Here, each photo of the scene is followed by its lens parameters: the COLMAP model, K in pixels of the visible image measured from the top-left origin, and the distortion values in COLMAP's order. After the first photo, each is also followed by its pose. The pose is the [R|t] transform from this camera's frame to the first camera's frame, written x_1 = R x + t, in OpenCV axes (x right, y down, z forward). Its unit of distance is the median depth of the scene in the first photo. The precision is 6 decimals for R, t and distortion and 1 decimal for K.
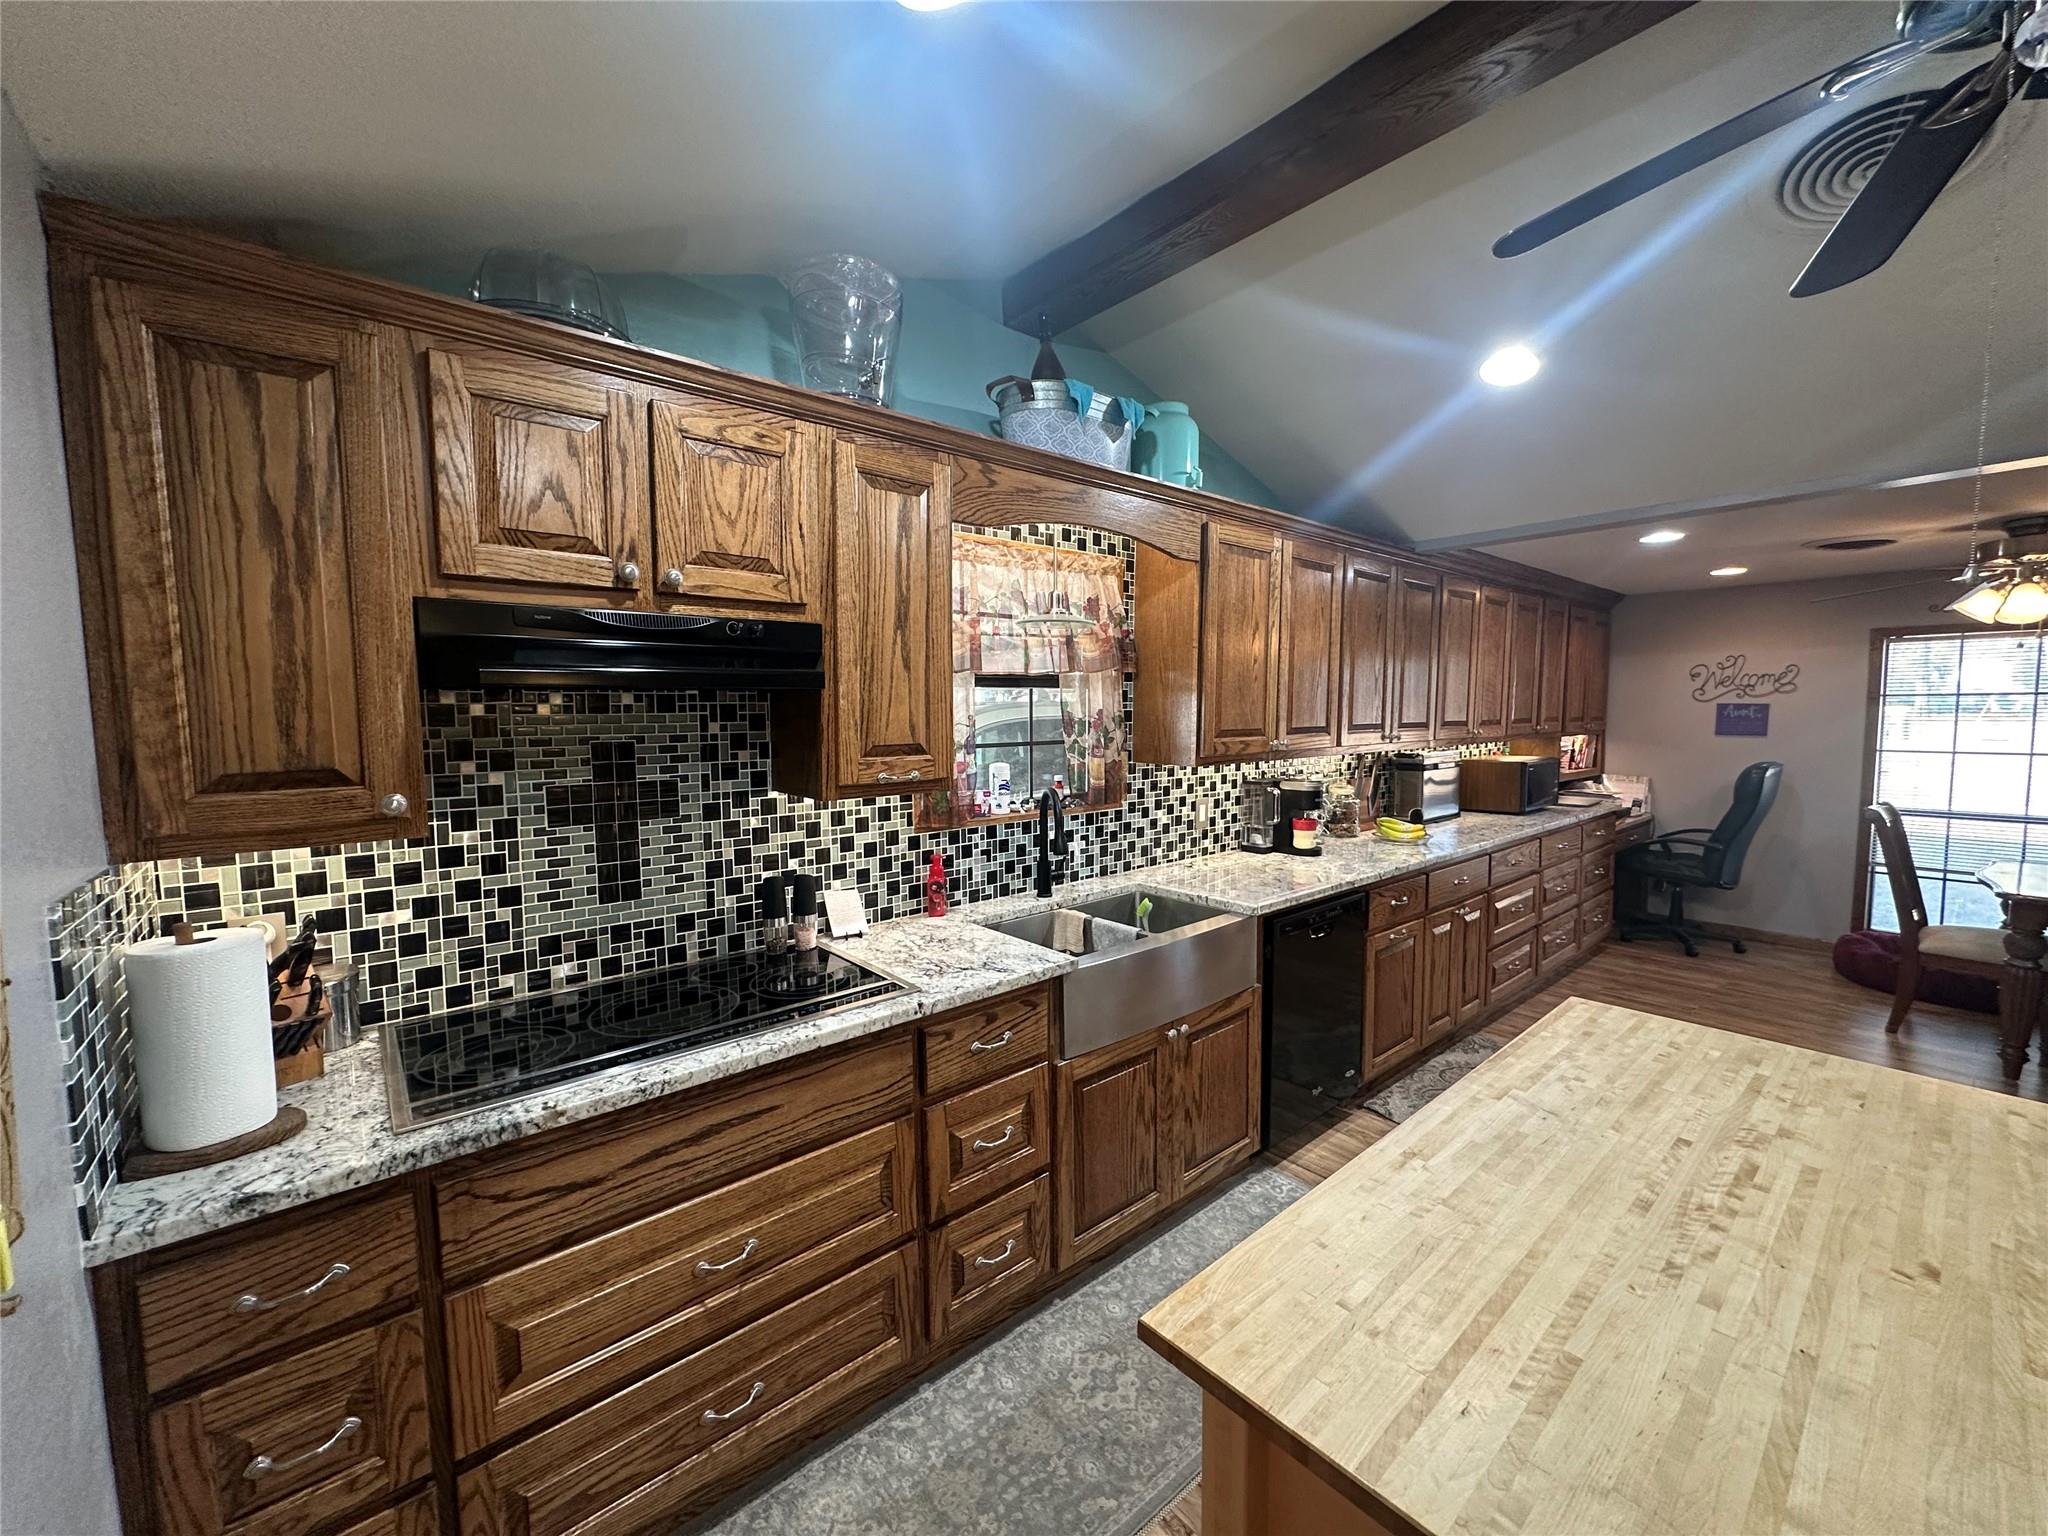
lens RADIAL K [[816.3, 0, 1020.5], [0, 816.3, 771.2], [0, 0, 1]] dist [0.001829, 0.000183]
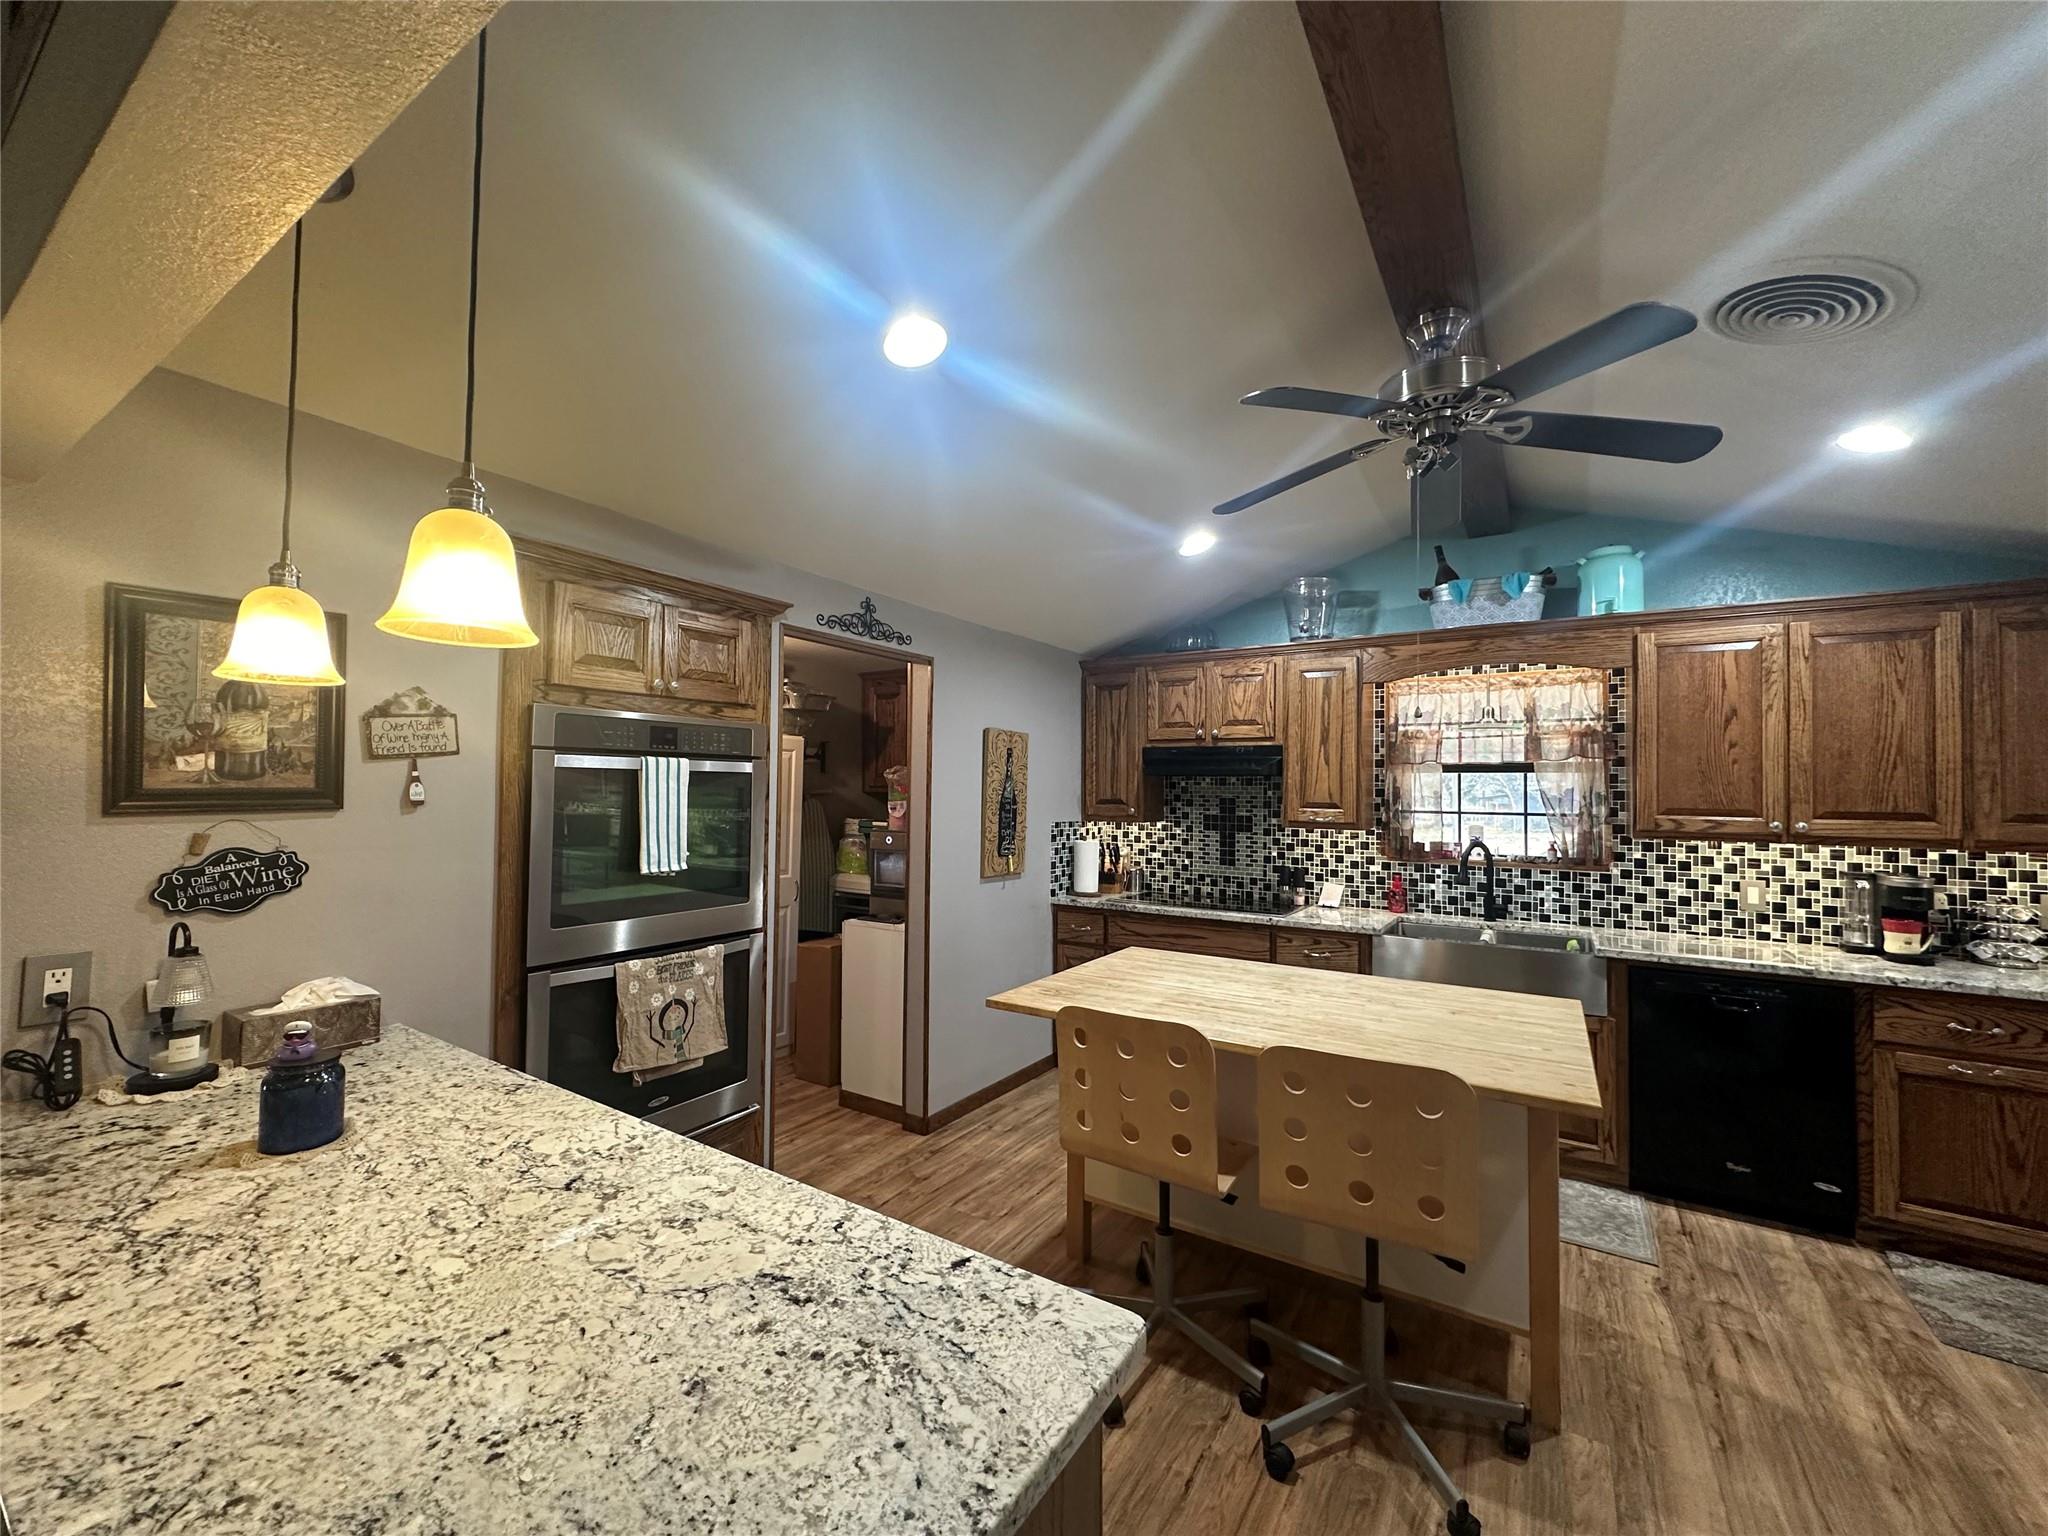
lens RADIAL K [[816.3, 0, 1020.5], [0, 816.3, 771.2], [0, 0, 1]] dist [0.001829, 0.000183]
pose [[0.290210, -0.012577, -0.956880, 1.330028], [-0.091658, 0.994951, -0.040876, 0.033298], [0.952563, 0.099568, 0.287592, -0.226802]]
